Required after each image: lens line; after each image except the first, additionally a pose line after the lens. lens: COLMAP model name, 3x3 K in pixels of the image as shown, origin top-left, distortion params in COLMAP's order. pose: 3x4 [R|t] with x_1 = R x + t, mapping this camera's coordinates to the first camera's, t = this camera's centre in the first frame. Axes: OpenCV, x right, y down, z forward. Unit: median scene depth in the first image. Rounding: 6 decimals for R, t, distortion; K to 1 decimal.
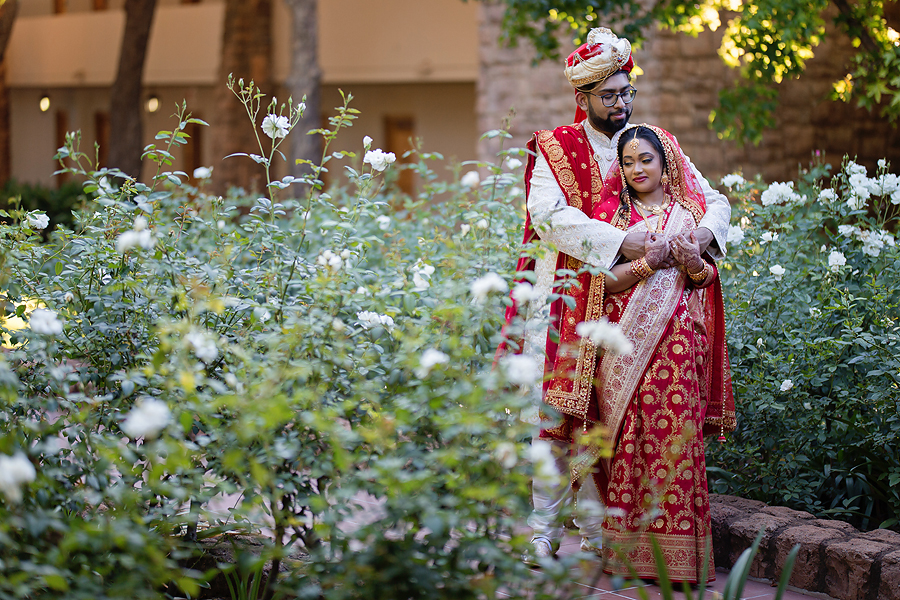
lens RADIAL K [[2170.2, 0, 450.0], [0, 2170.2, 300.0], [0, 0, 1]] dist [0.210611, -0.446816]
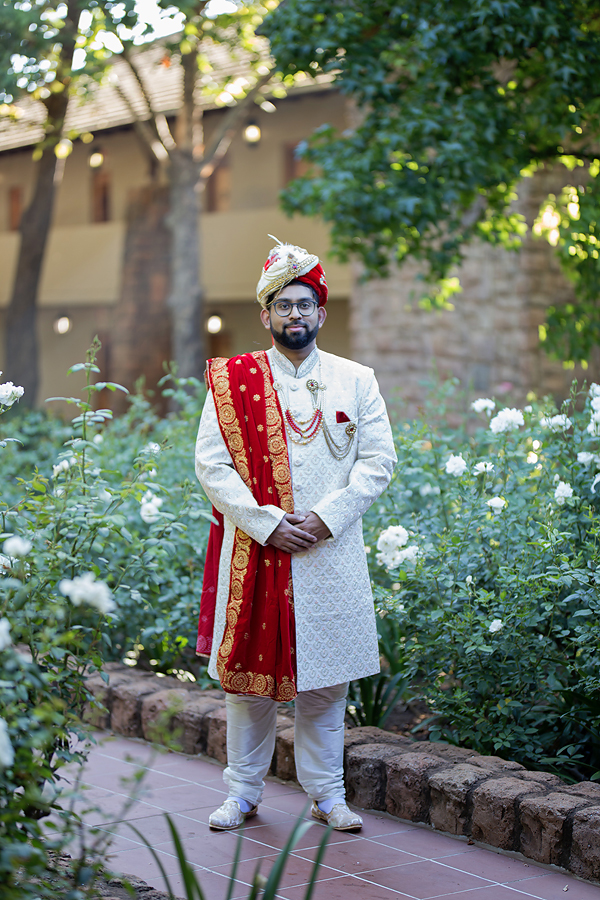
lens RADIAL K [[2170.2, 0, 300.0], [0, 2170.2, 450.0], [0, 0, 1]] dist [0.210611, -0.446816]
pose [[0.998573, -0.009667, -0.052514, 0.109746], [0.008143, 0.999542, -0.029151, -0.009058], [0.052771, 0.028682, 0.998195, 0.053236]]
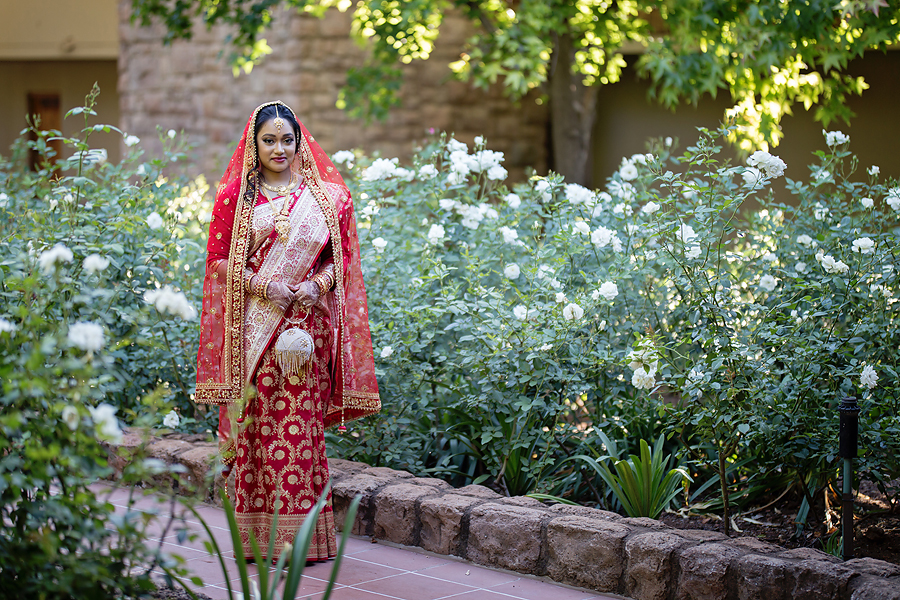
lens RADIAL K [[2170.2, 0, 450.0], [0, 2170.2, 300.0], [0, 0, 1]] dist [0.210611, -0.446816]
pose [[0.988262, -0.015648, 0.151968, 0.023591], [0.014174, 0.999841, 0.010774, 0.003010], [-0.152113, -0.008493, 0.988327, -0.034737]]
